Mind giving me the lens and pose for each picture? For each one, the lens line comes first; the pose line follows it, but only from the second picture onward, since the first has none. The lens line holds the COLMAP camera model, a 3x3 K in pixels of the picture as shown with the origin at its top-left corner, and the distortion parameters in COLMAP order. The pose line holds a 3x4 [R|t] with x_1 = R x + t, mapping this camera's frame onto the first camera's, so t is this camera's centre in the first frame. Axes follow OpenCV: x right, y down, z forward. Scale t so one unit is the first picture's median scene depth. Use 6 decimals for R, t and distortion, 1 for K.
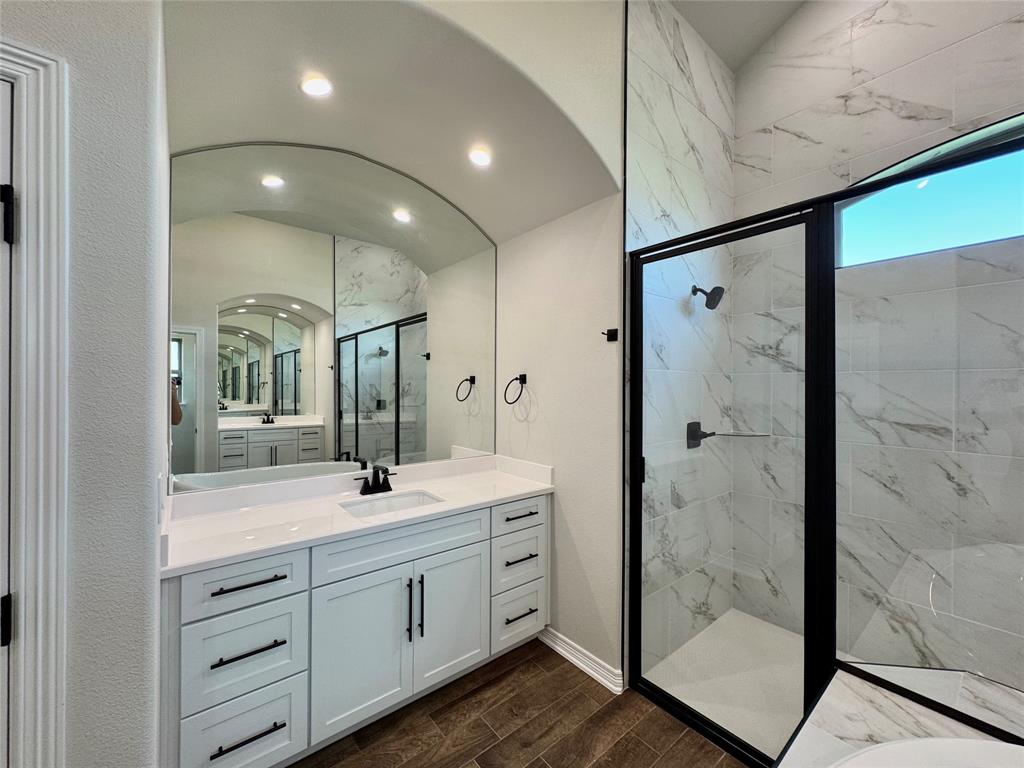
lens RADIAL K [[408.1, 0, 513.5], [0, 408.1, 385.5], [0, 0, 1]] dist [-0.003064, 0.000200]
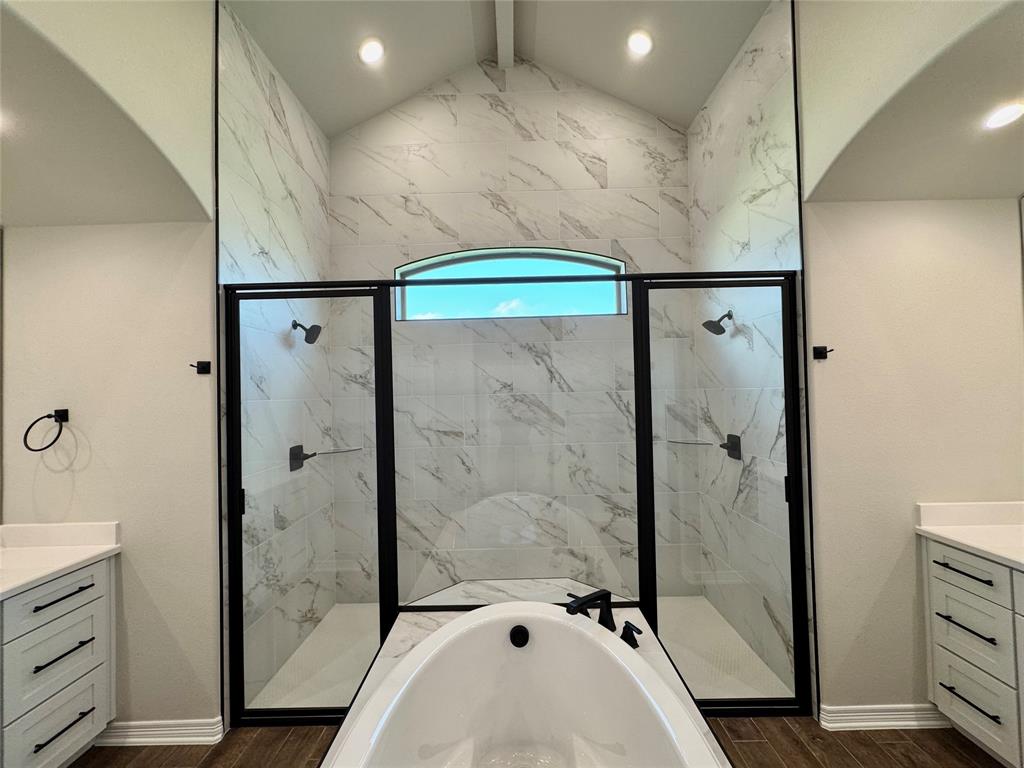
lens RADIAL K [[408.6, 0, 512.0], [0, 408.6, 384.0], [0, 0, 1]] dist [-0.002664, 0.000651]
pose [[0.634031, -0.005103, 0.773291, -0.037074], [0.027307, 0.999502, -0.015794, -0.046295], [-0.772825, 0.031130, 0.633855, -0.152257]]
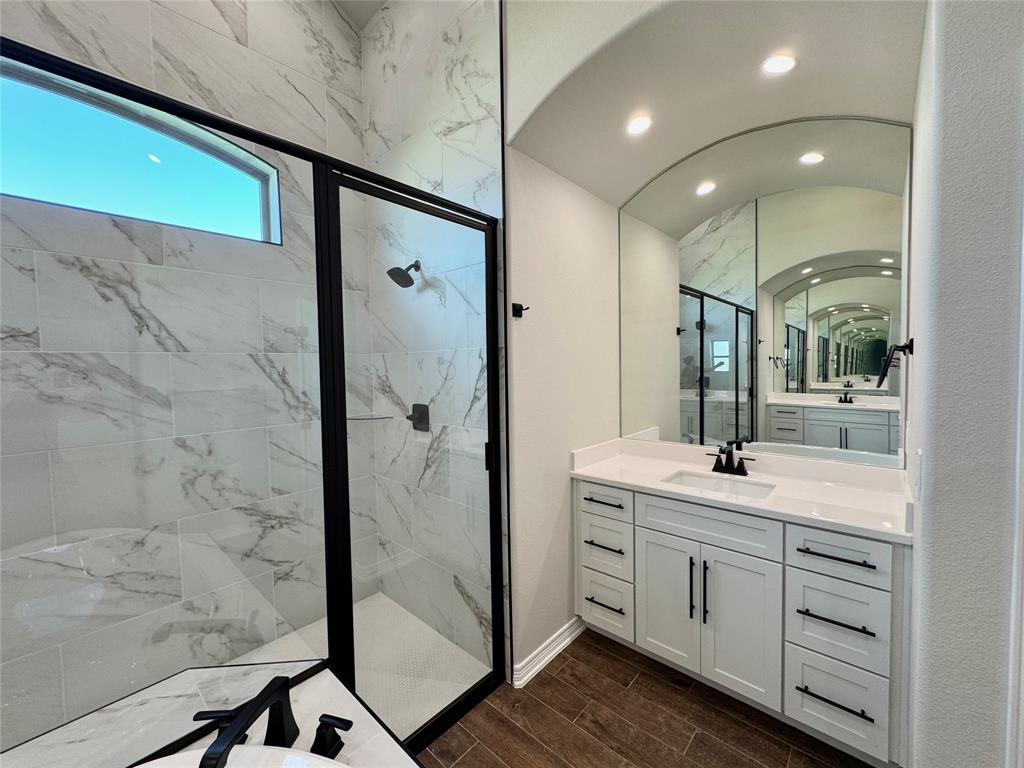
lens RADIAL K [[408.6, 0, 512.0], [0, 408.6, 384.0], [0, 0, 1]] dist [-0.002664, 0.000651]
pose [[-0.153297, -0.046819, 0.987071, 0.222949], [0.015645, 0.998637, 0.049797, 0.000716], [-0.988056, 0.023077, -0.152355, 0.032948]]
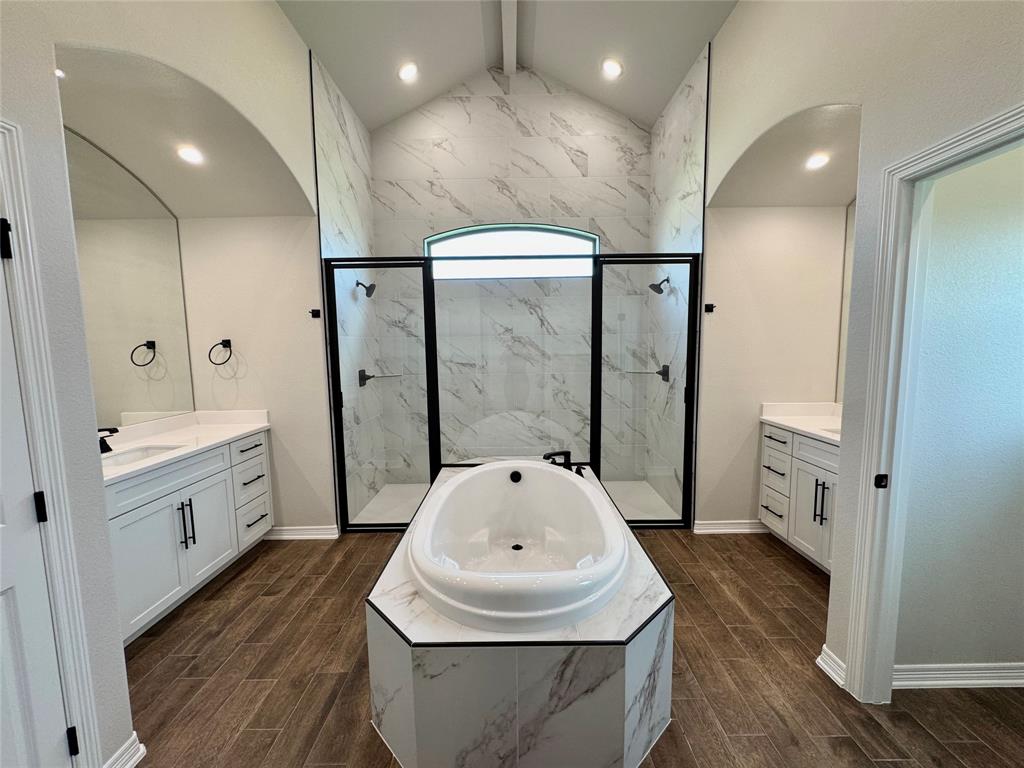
lens RADIAL K [[408.6, 0, 512.0], [0, 408.6, 384.0], [0, 0, 1]] dist [-0.002664, 0.000651]
pose [[0.631729, -0.090701, 0.769865, -0.444226], [0.017278, 0.994532, 0.102993, -0.007710], [-0.774997, -0.051762, 0.629842, -0.476451]]
